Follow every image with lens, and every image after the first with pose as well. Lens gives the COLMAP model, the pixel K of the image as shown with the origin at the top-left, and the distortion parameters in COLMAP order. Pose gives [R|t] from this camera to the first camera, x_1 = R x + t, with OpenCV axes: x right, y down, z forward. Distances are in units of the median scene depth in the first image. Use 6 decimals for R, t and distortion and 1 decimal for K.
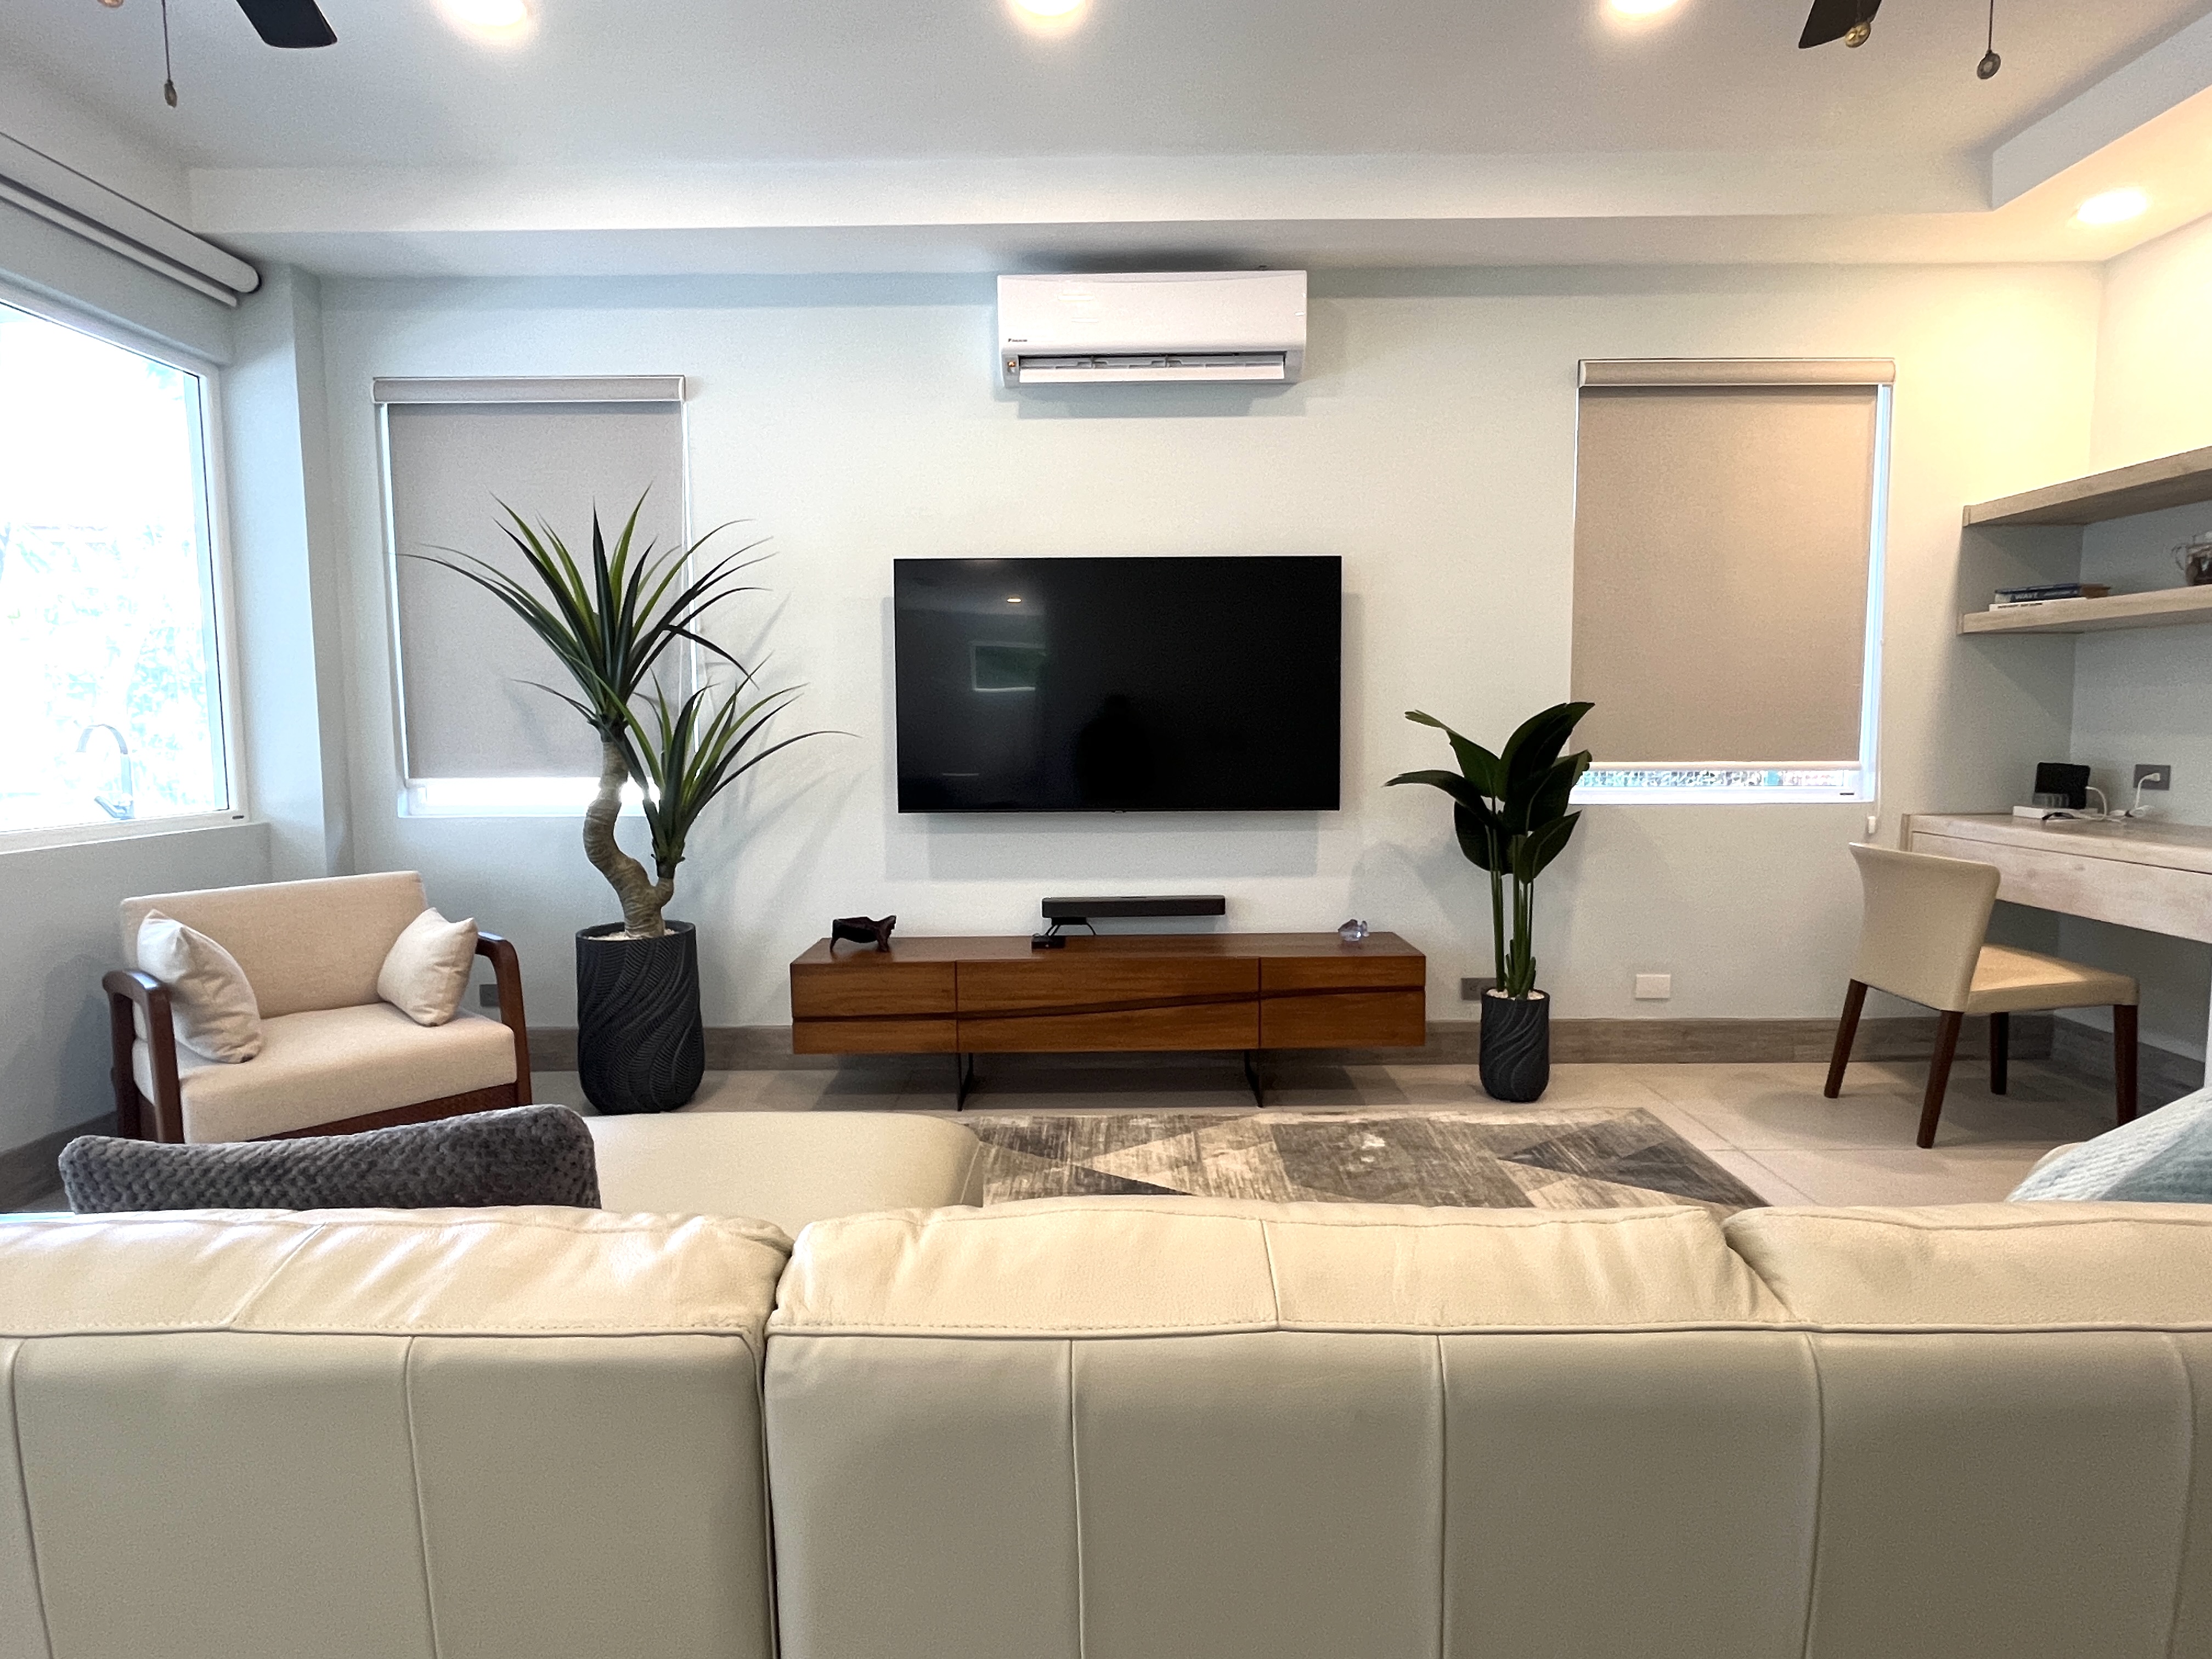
lens RADIAL K [[1178.6, 0, 1111.0], [0, 1178.6, 819.3], [0, 0, 1]] dist [-0.002908, -0.000503]
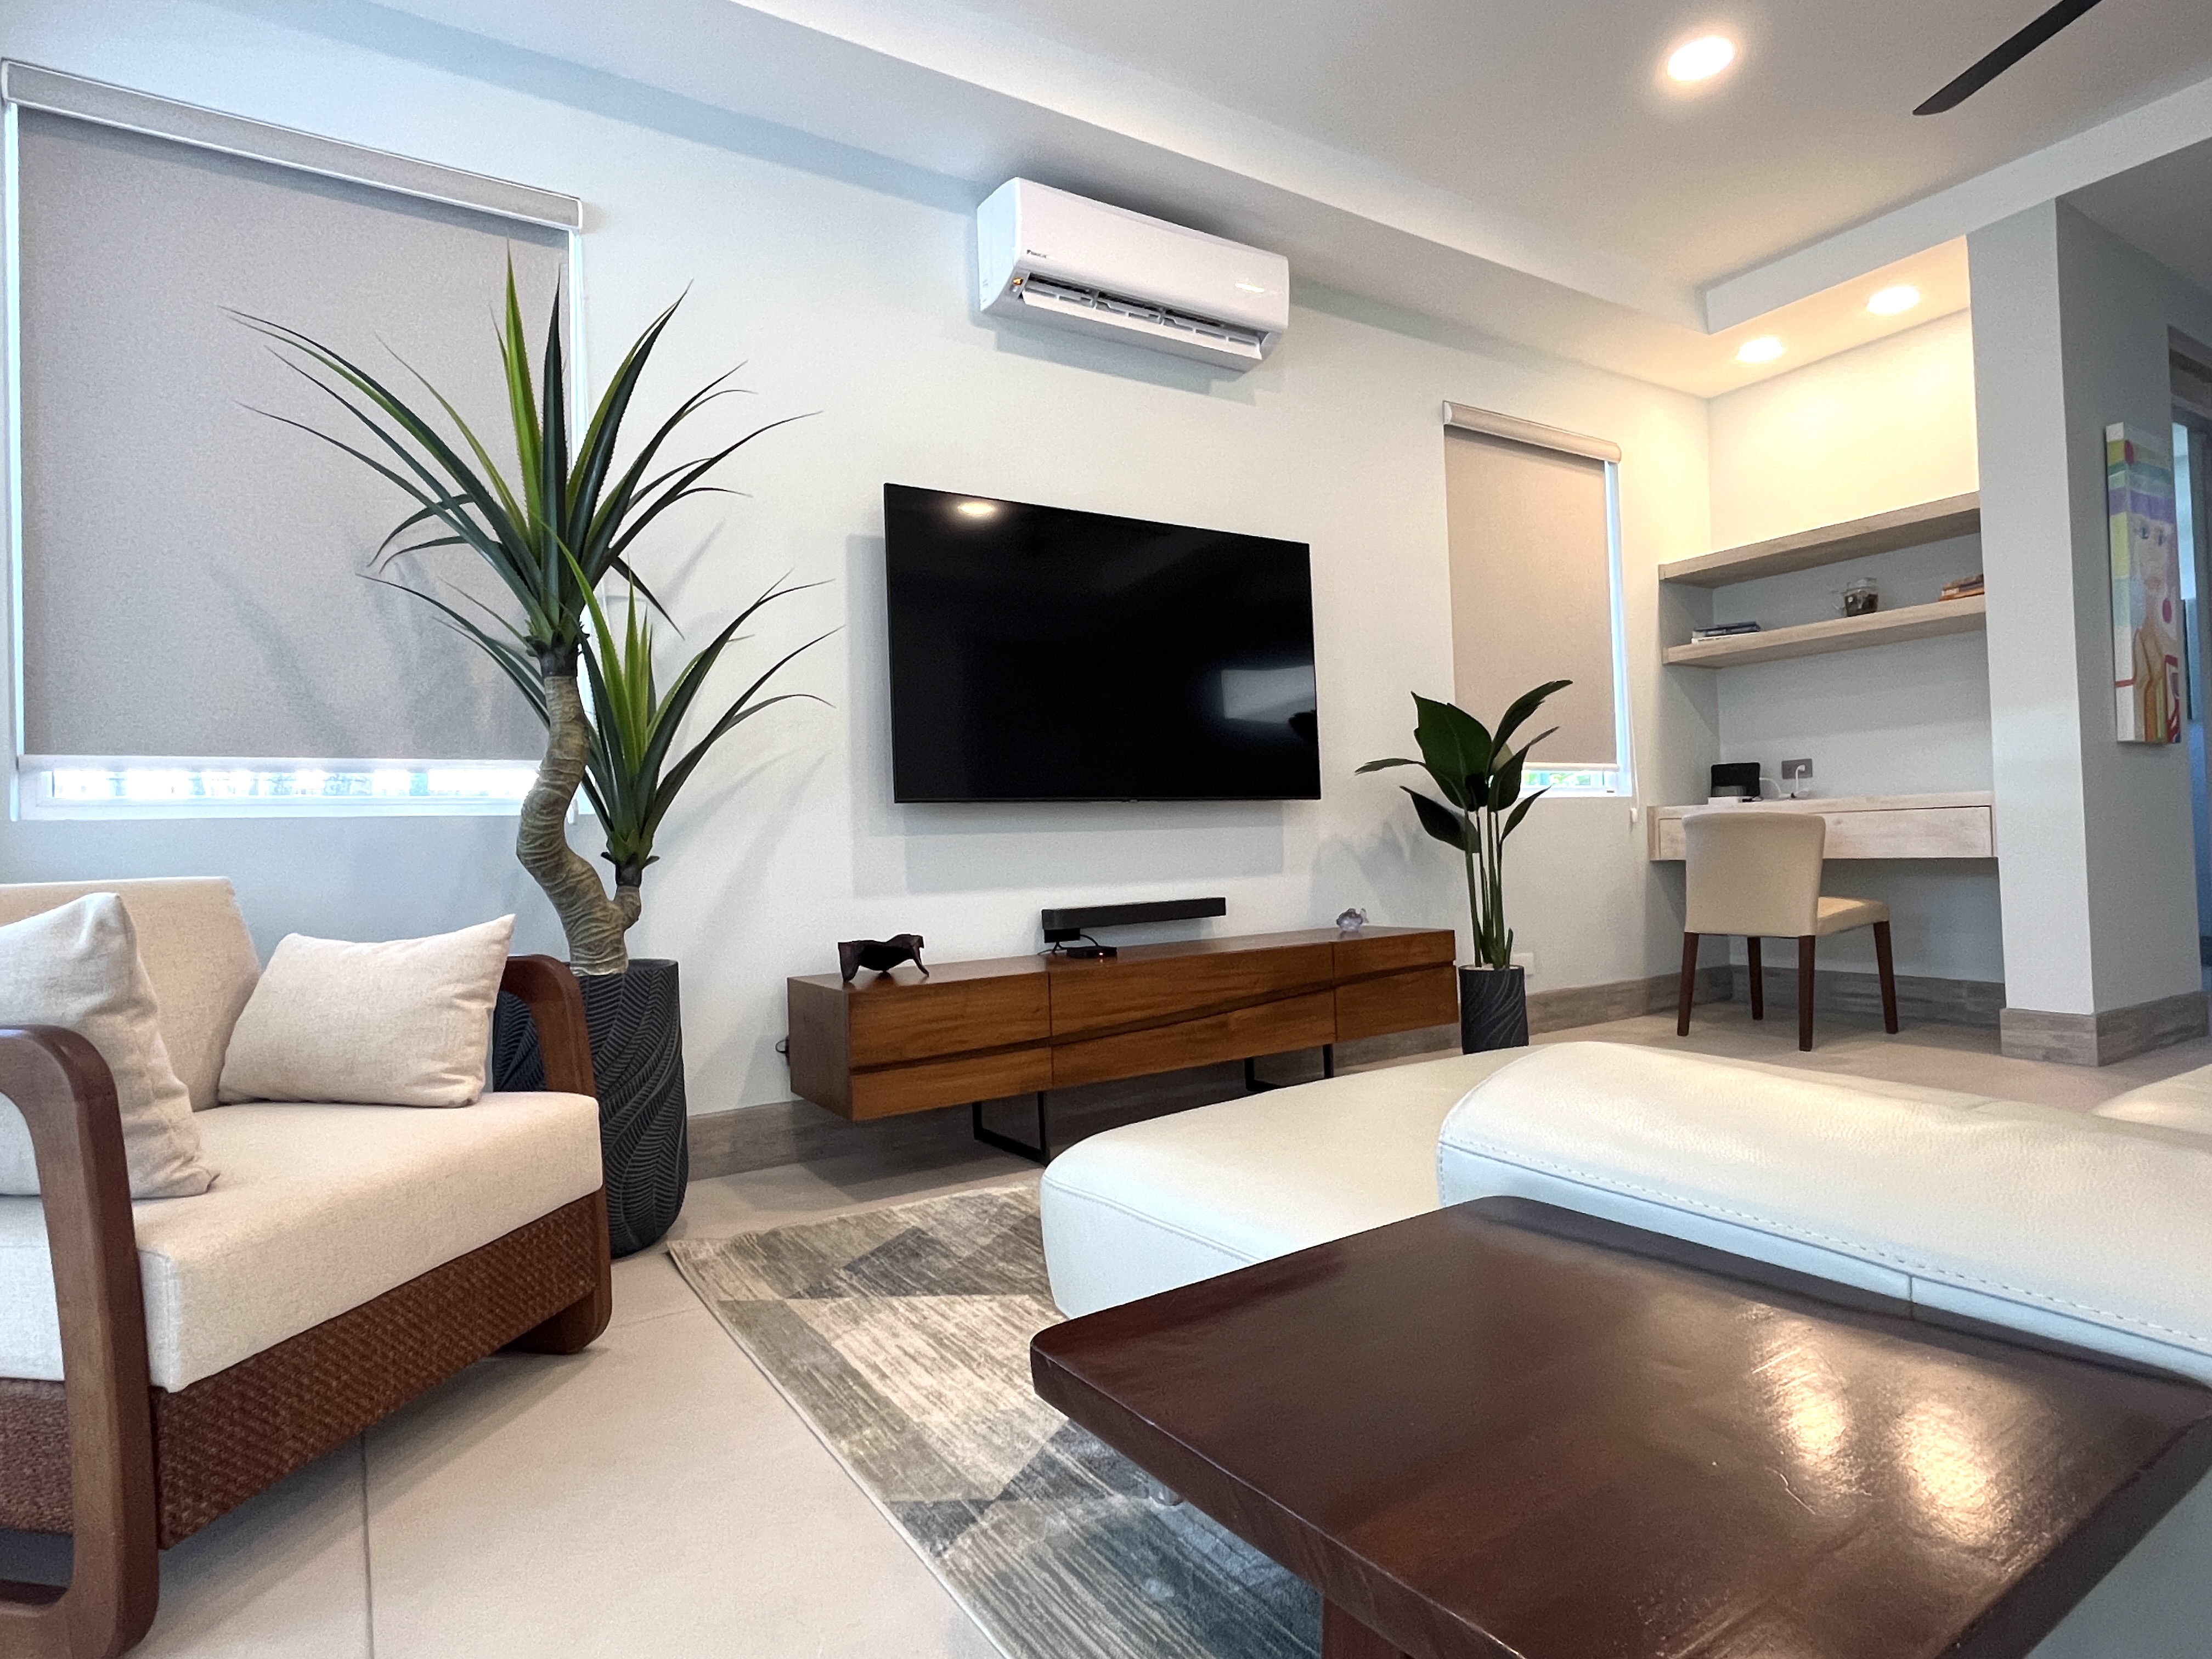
lens RADIAL K [[1178.6, 0, 1111.0], [0, 1178.6, 819.3], [0, 0, 1]] dist [-0.002908, -0.000503]
pose [[0.849817, -0.011303, 0.526957, -0.471110], [0.072494, 0.992775, -0.095616, 0.090048], [-0.522069, 0.119457, 0.844496, 0.273453]]
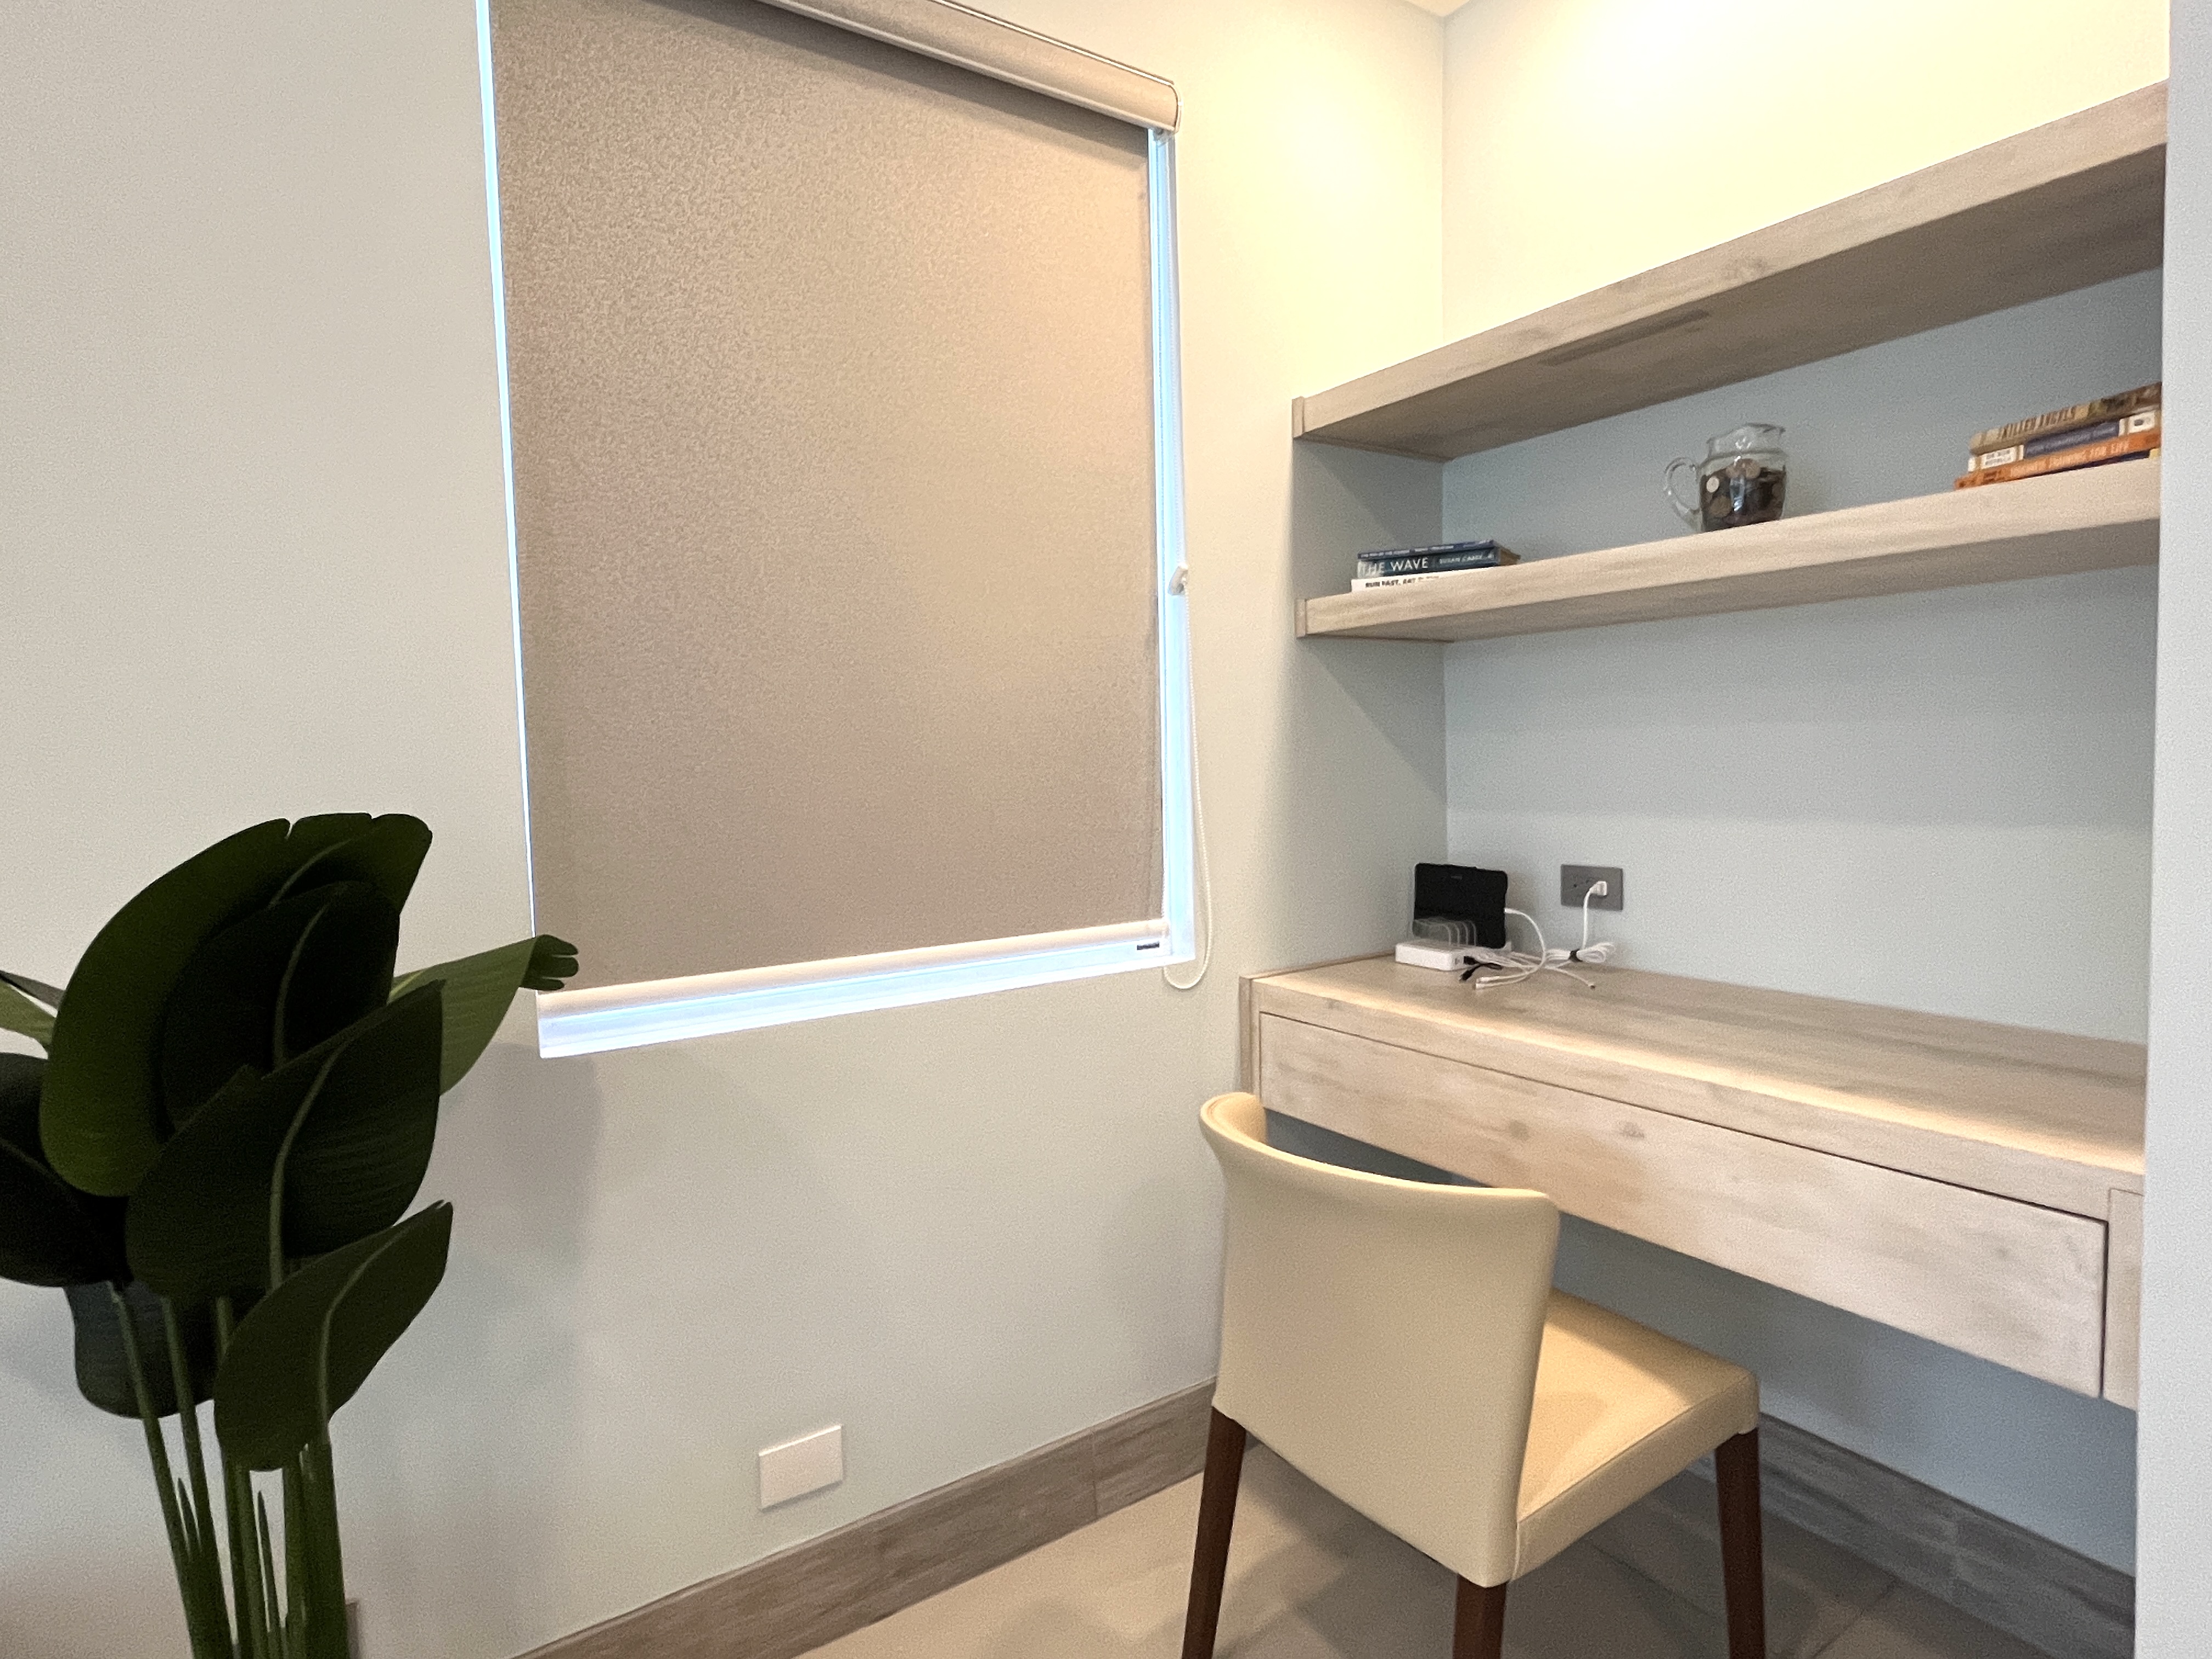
lens RADIAL K [[1215.2, 0, 1100.7], [0, 1215.2, 828.6], [0, 0, 1]] dist [0.000527, -0.000122]
pose [[0.826149, -0.051144, 0.561125, 0.341269], [0.070071, 0.997467, -0.012251, -0.071927], [-0.559077, 0.049439, 0.827640, 0.619162]]
